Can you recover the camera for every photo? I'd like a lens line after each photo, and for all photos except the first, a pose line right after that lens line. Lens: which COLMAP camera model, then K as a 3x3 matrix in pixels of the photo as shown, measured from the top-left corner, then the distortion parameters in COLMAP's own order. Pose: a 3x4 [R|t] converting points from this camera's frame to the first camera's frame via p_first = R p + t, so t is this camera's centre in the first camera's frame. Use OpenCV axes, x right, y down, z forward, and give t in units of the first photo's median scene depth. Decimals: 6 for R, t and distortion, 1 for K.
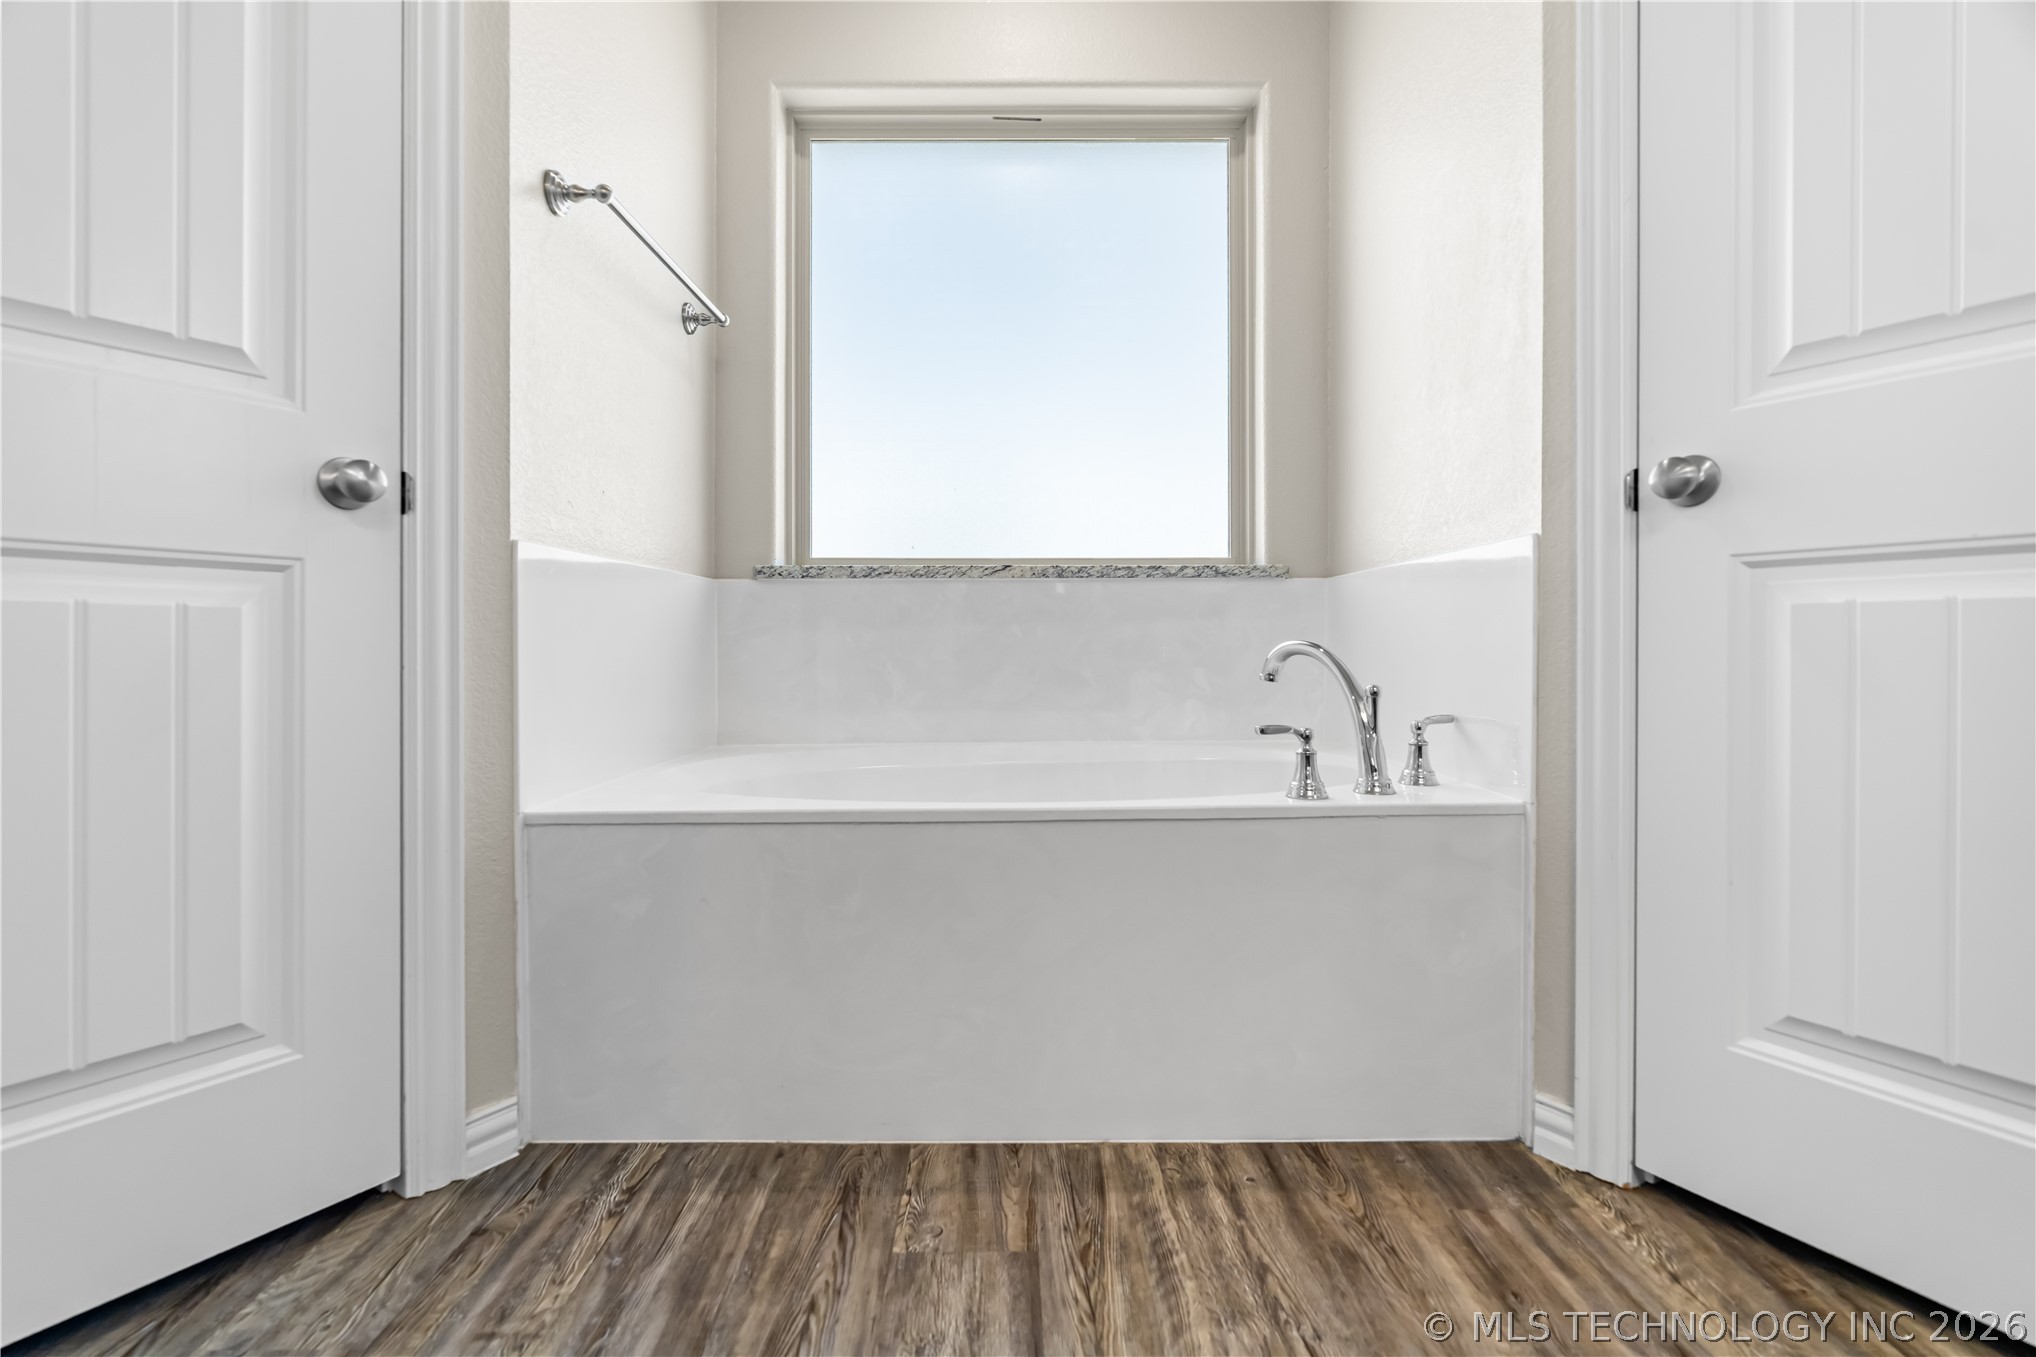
lens RADIAL K [[940.3, 0, 998.6], [0, 940.3, 639.4], [0, 0, 1]] dist [-0.011335, 0.003981]
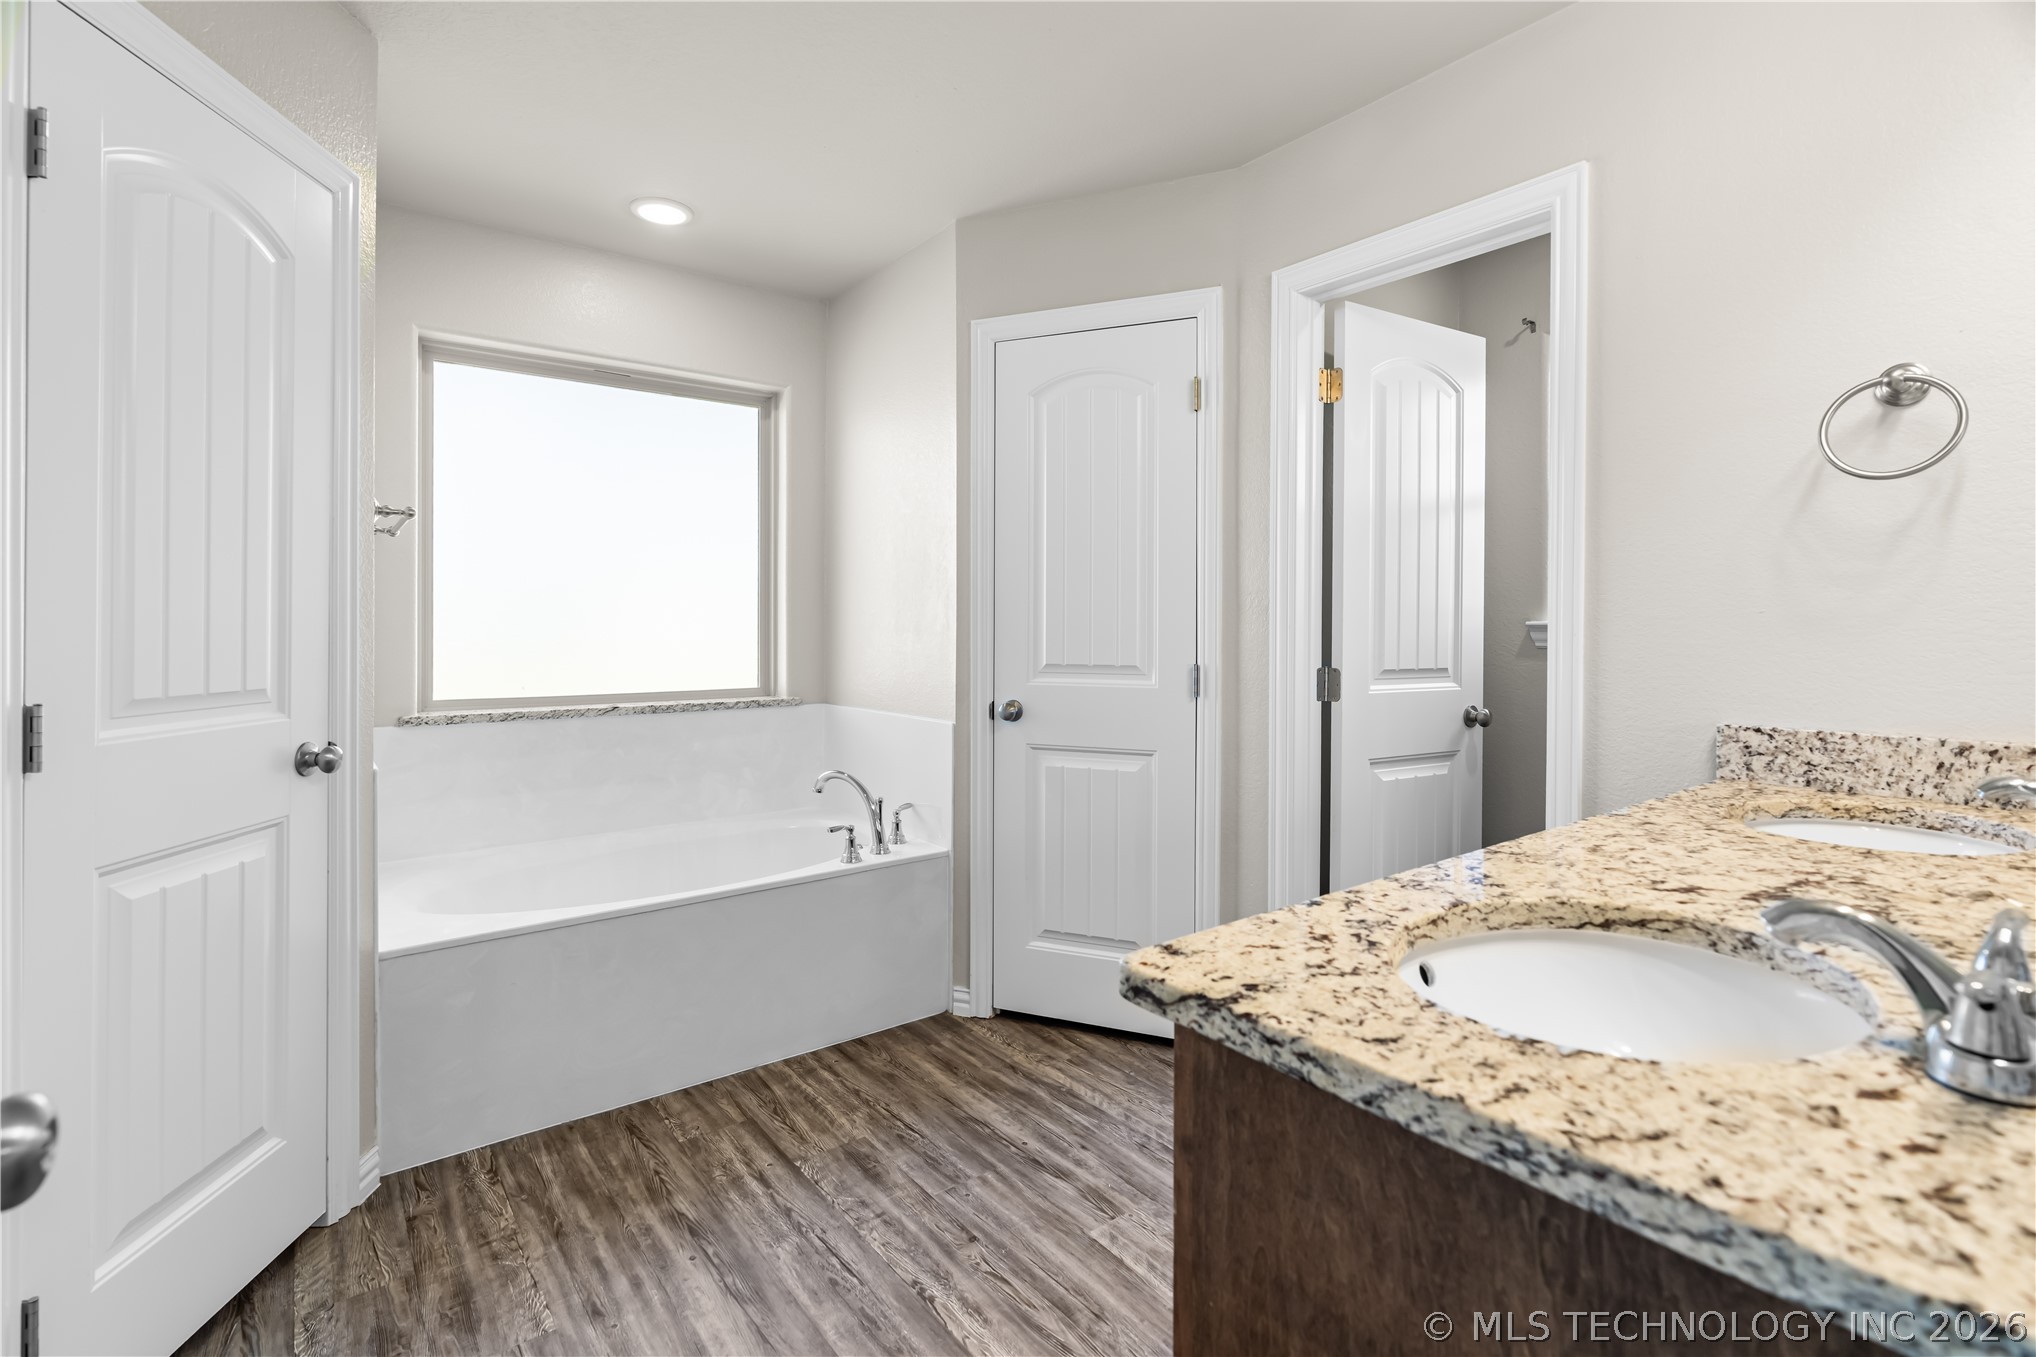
lens RADIAL K [[940.3, 0, 1000.3], [0, 940.3, 632.6], [0, 0, 1]] dist [-0.011335, 0.003981]
pose [[0.803739, -0.003794, 0.594970, -0.631899], [-0.000006, 0.999980, 0.006385, -0.347054], [-0.594982, -0.005136, 0.803722, -0.804674]]
